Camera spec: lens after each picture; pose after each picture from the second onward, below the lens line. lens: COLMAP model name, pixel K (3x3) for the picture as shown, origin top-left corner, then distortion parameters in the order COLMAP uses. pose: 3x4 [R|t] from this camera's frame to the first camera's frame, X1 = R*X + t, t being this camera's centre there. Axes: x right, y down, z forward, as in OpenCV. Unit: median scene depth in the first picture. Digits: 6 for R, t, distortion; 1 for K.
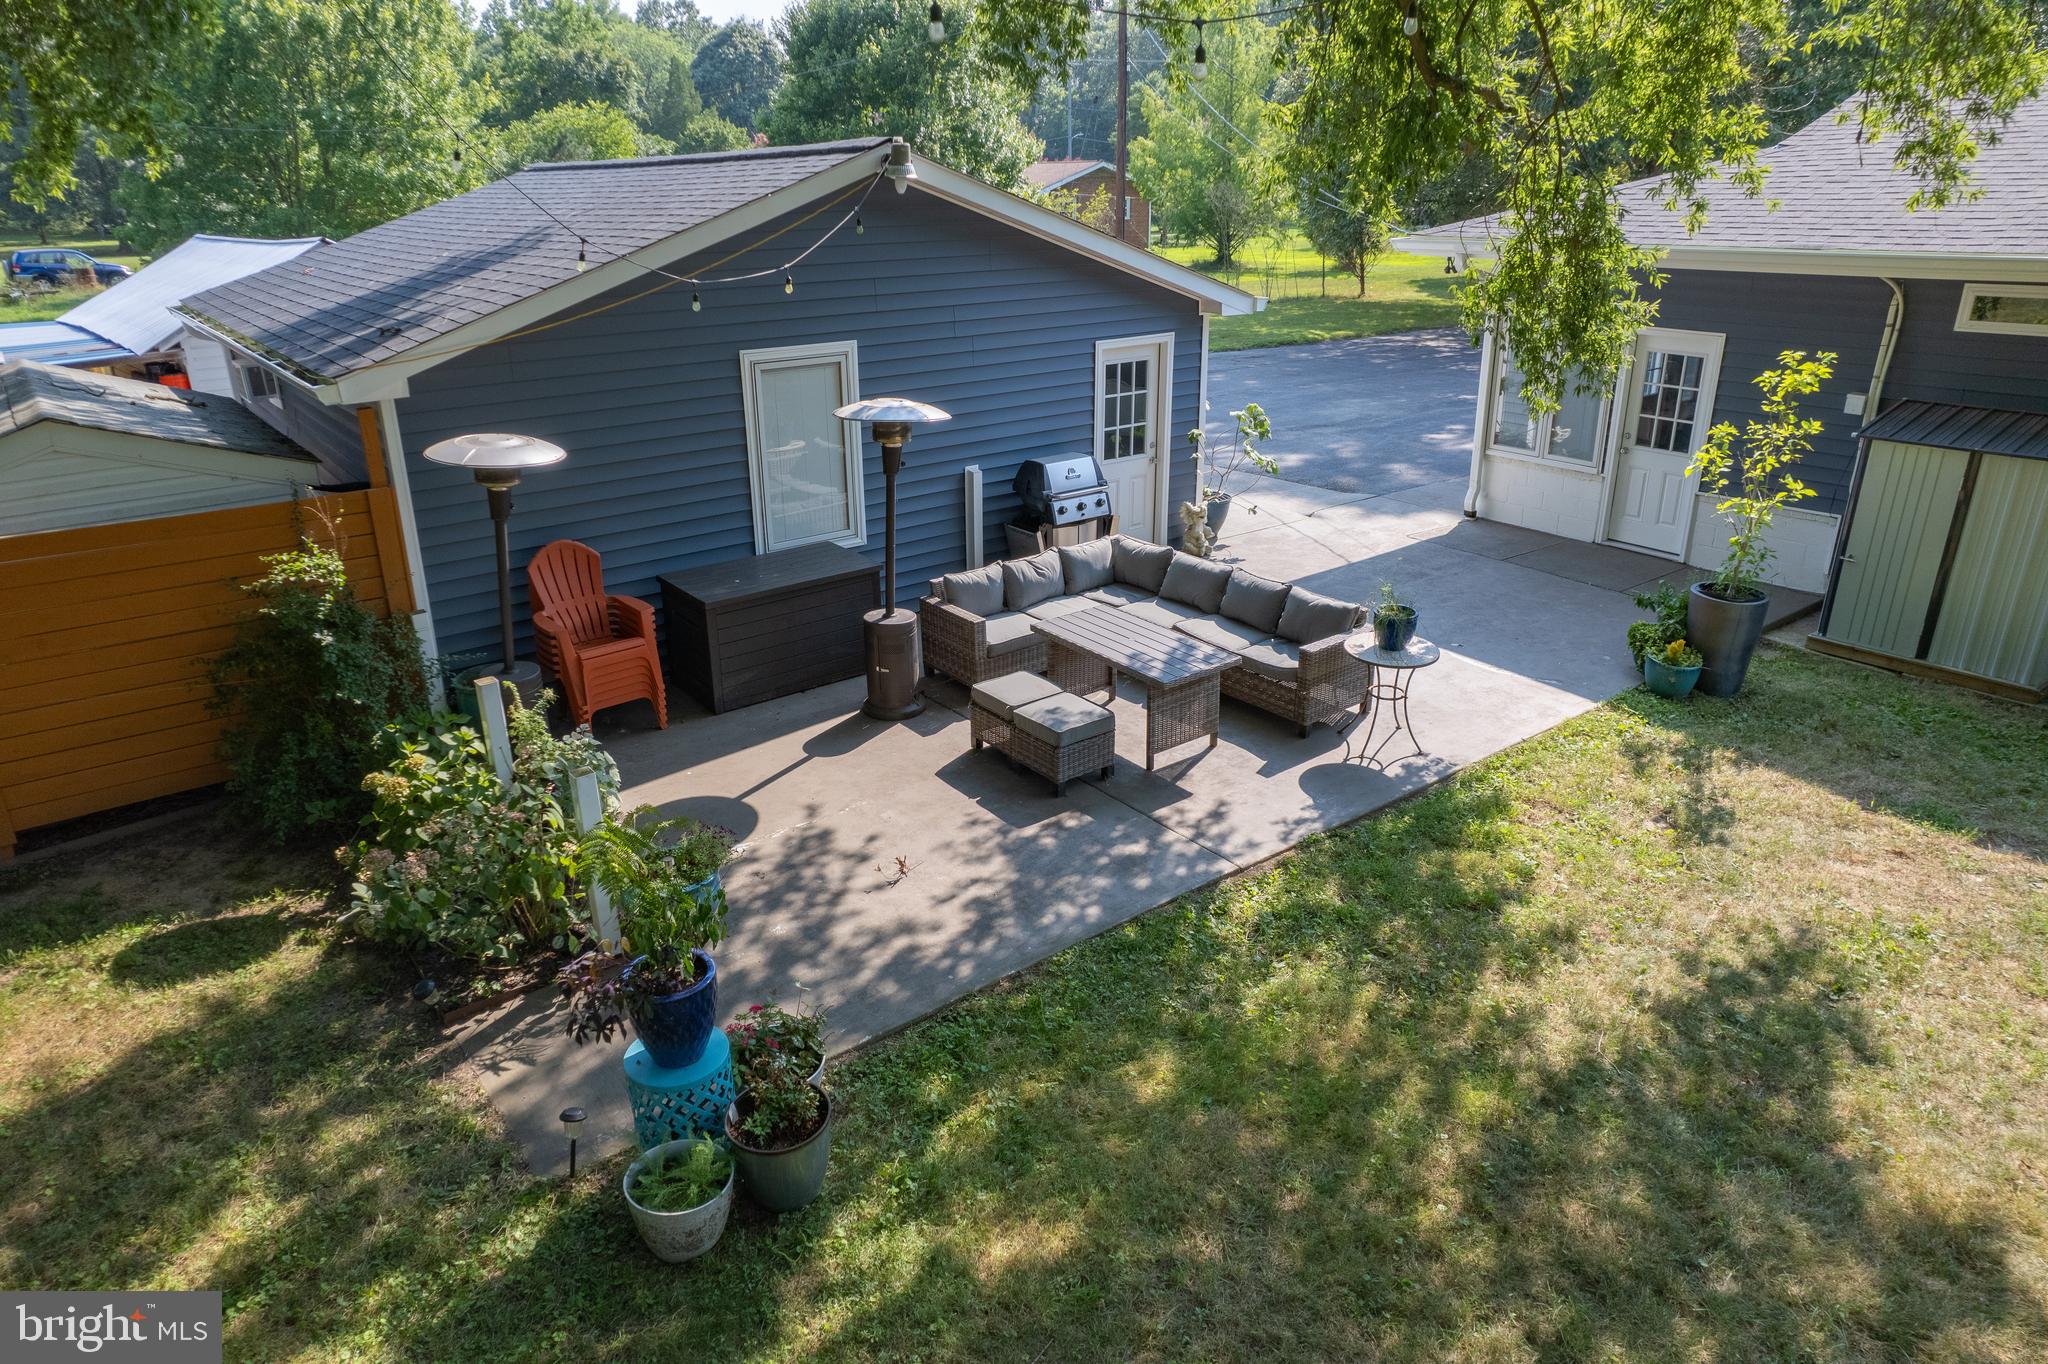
lens RADIAL K [[1325.7, 0, 1024.0], [0, 1325.7, 682.0], [0, 0, 1]] dist [-0.062530, 0.057279]
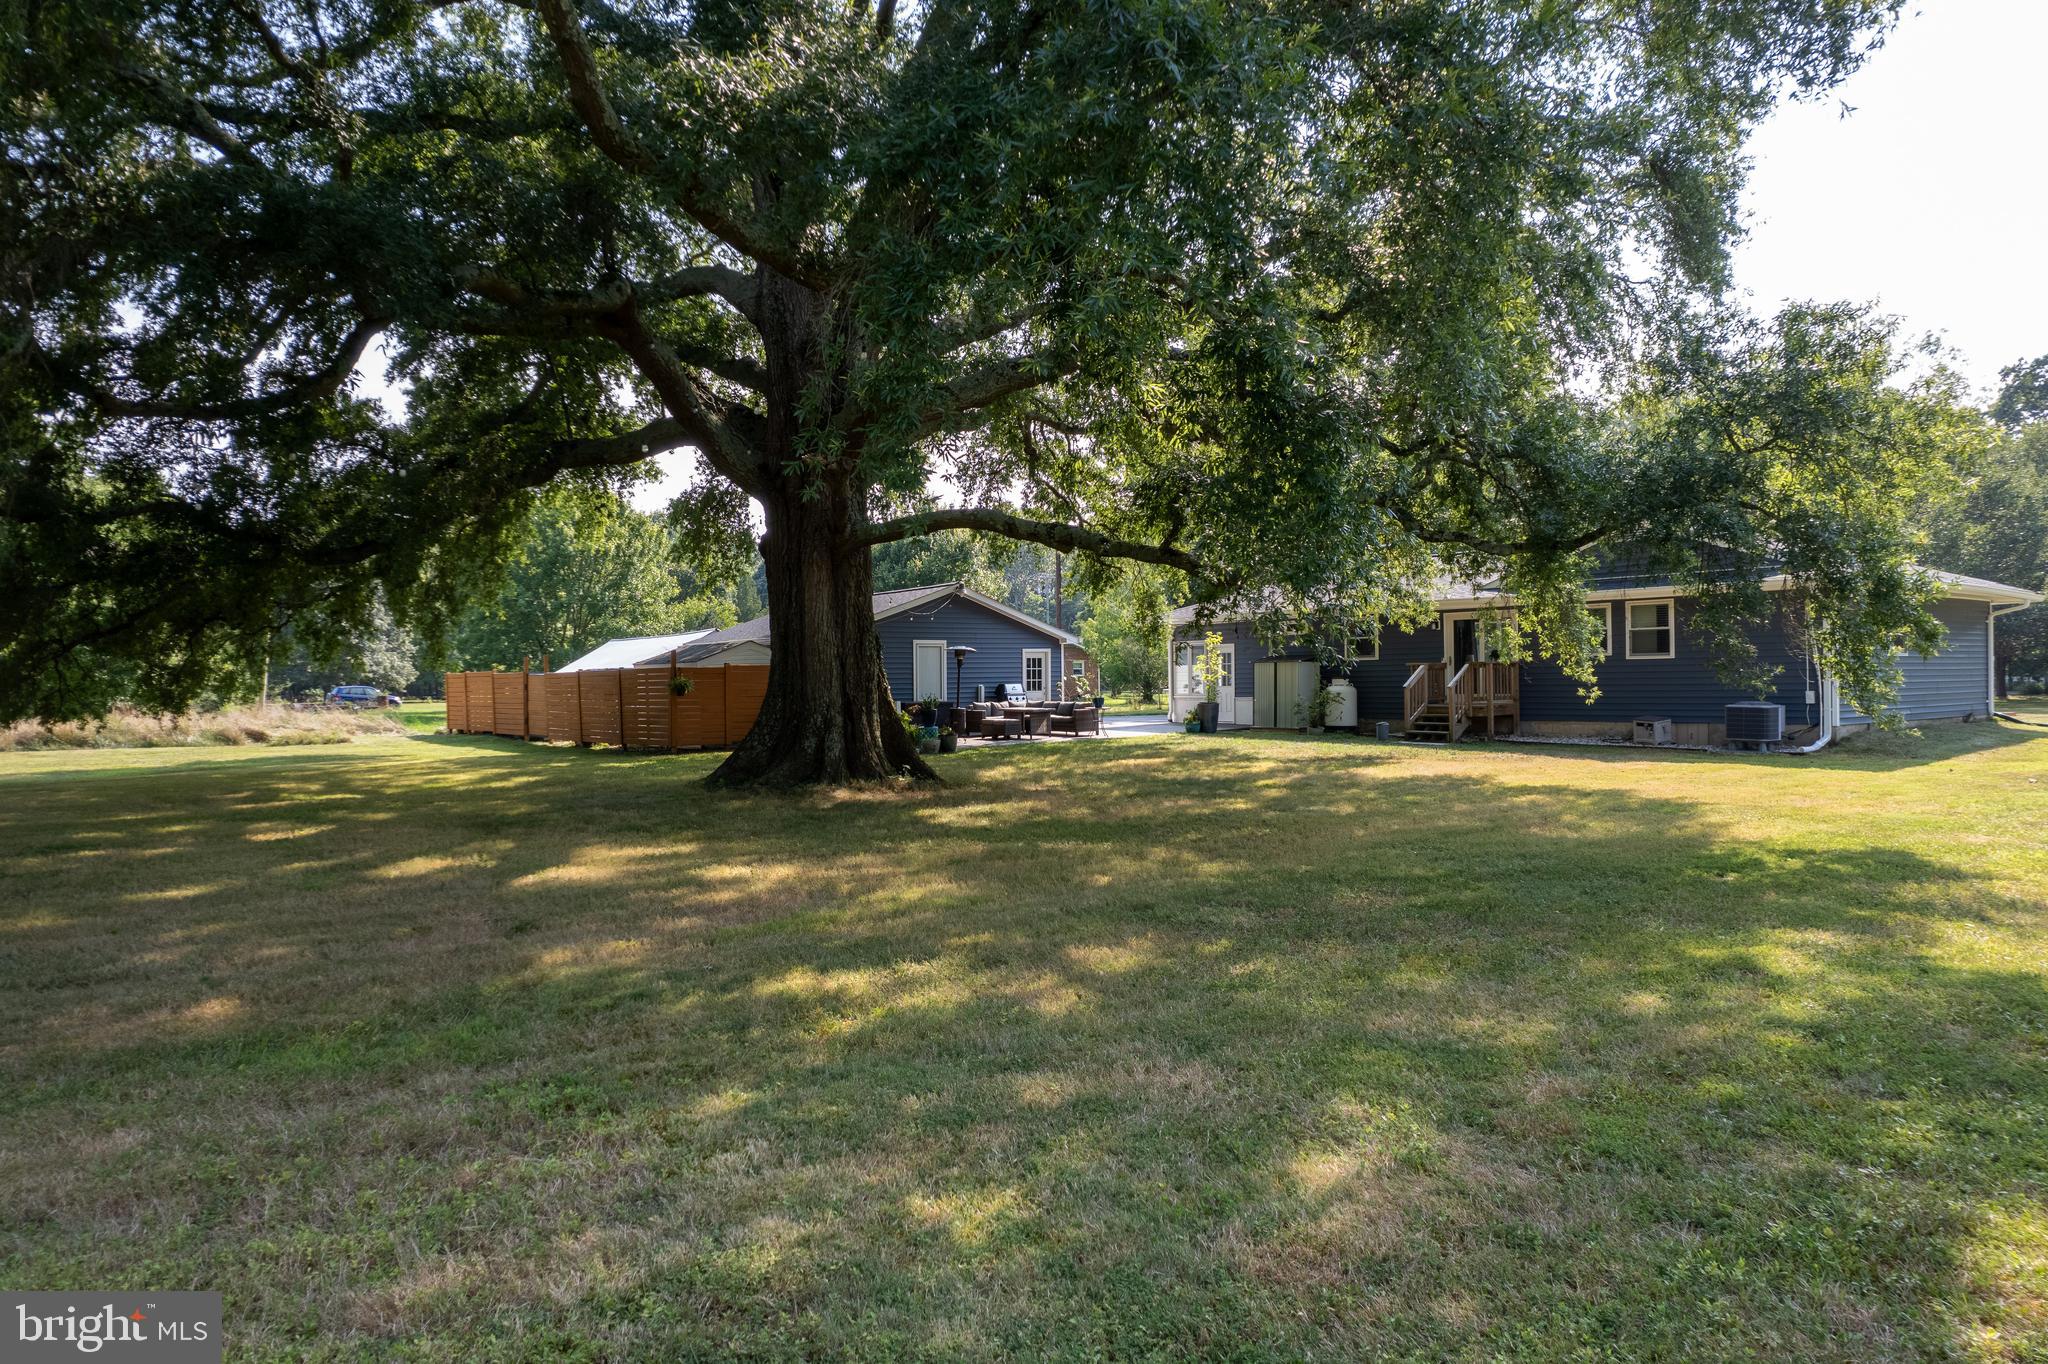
lens RADIAL K [[1325.7, 0, 1024.0], [0, 1325.7, 682.0], [0, 0, 1]] dist [-0.062530, 0.057279]
pose [[0.999982, -0.001933, 0.005742, 0.038313], [0.003849, 0.934547, -0.355819, 0.842347], [-0.004679, 0.355835, 0.934537, -1.701203]]
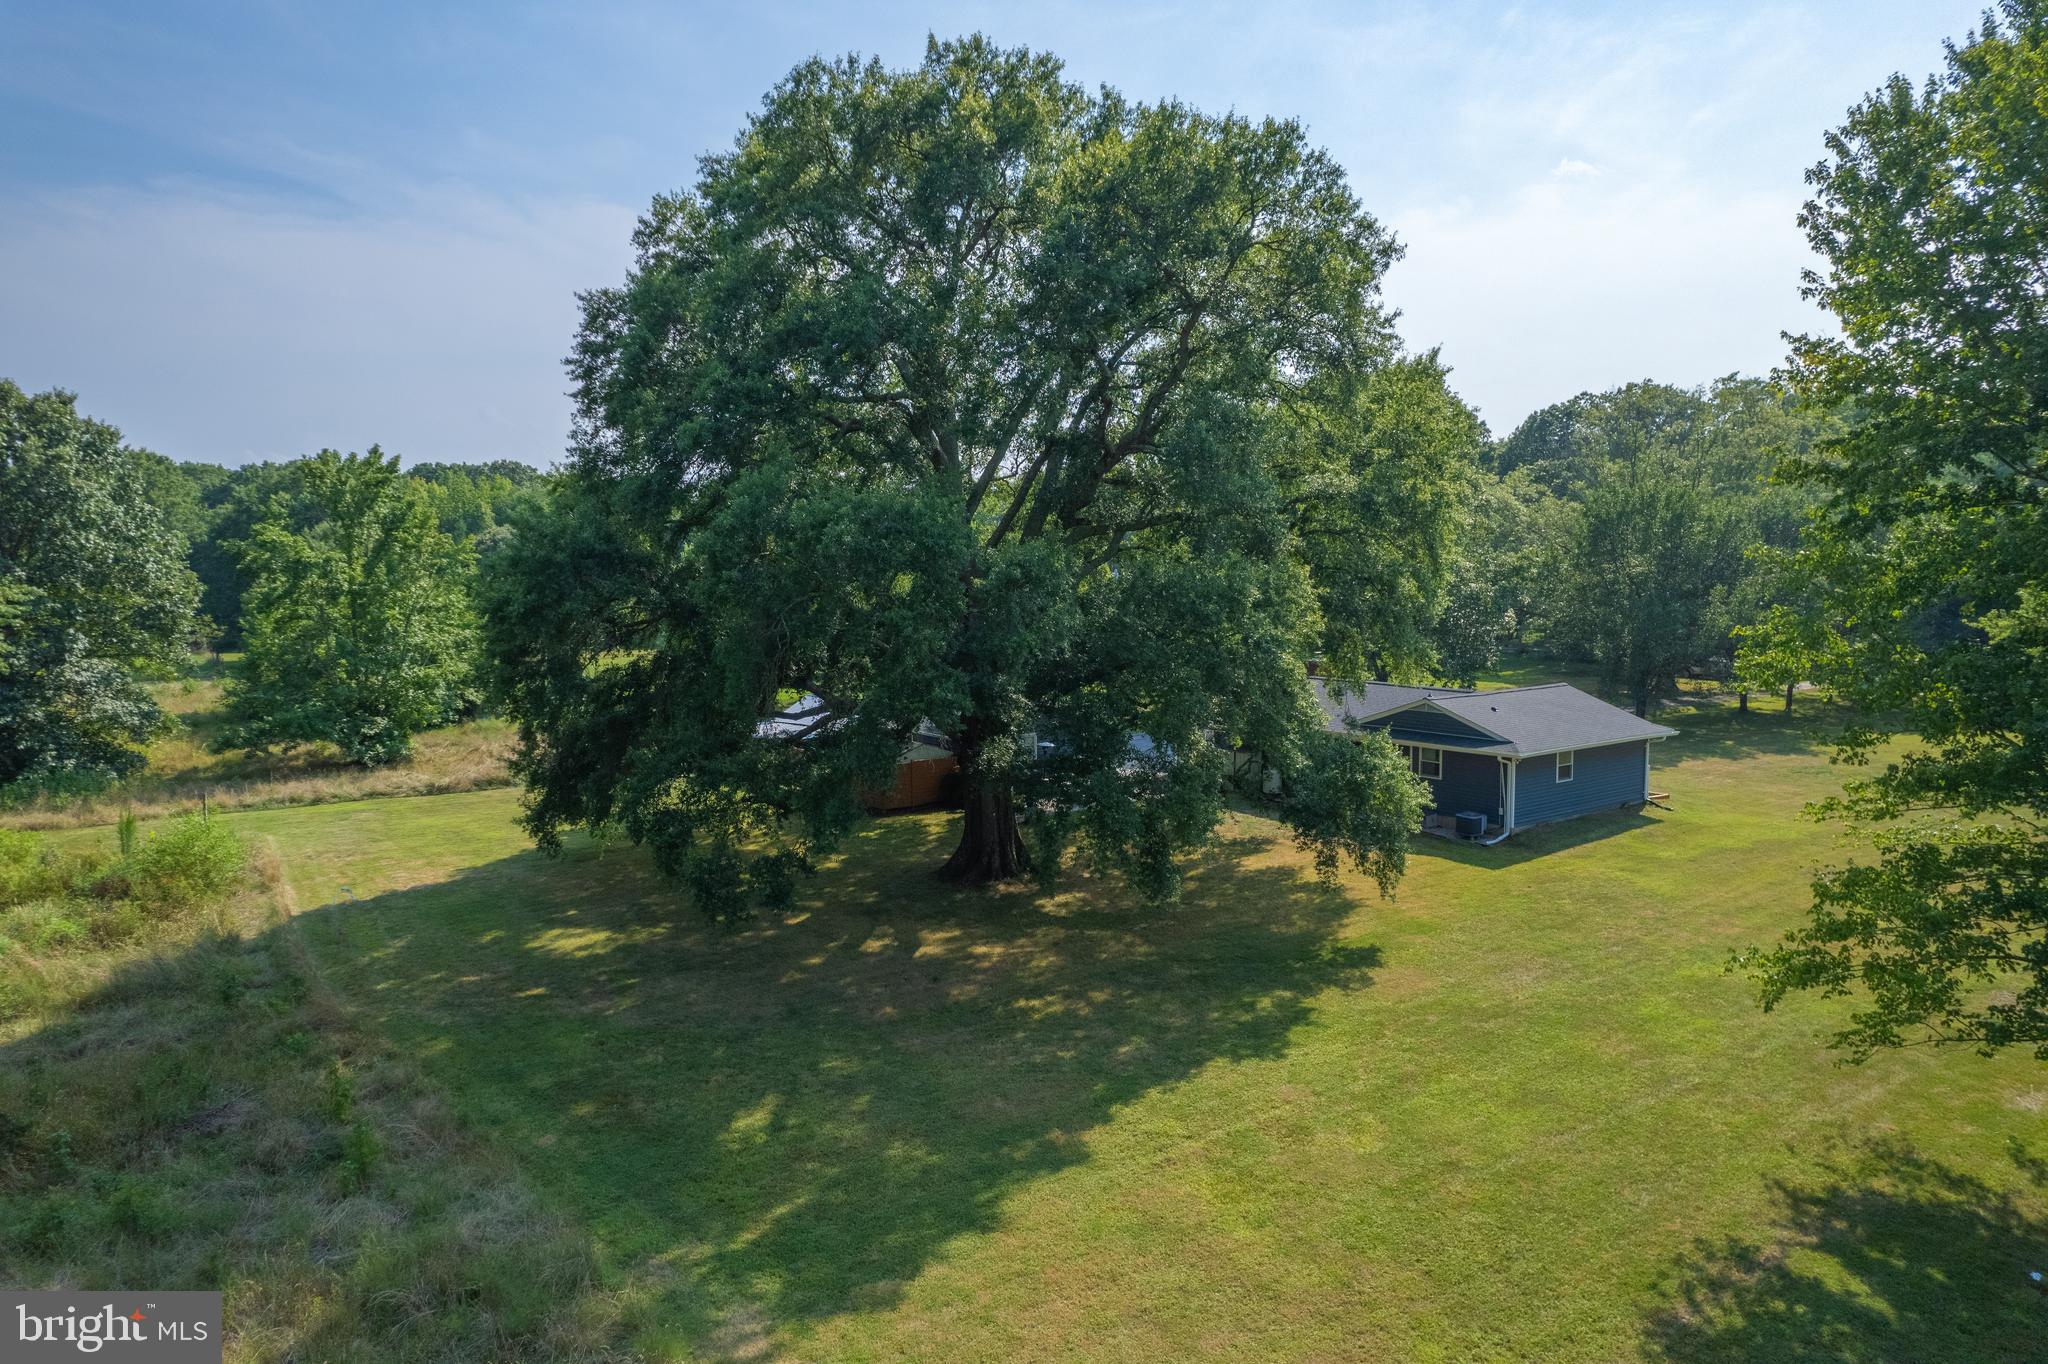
lens RADIAL K [[1325.7, 0, 1024.0], [0, 1325.7, 682.0], [0, 0, 1]] dist [-0.062530, 0.057279]
pose [[0.999015, 0.003636, -0.044217, 0.049793], [-0.015530, 0.962242, -0.271753, 0.850506], [0.041560, 0.272172, 0.961351, -3.612785]]
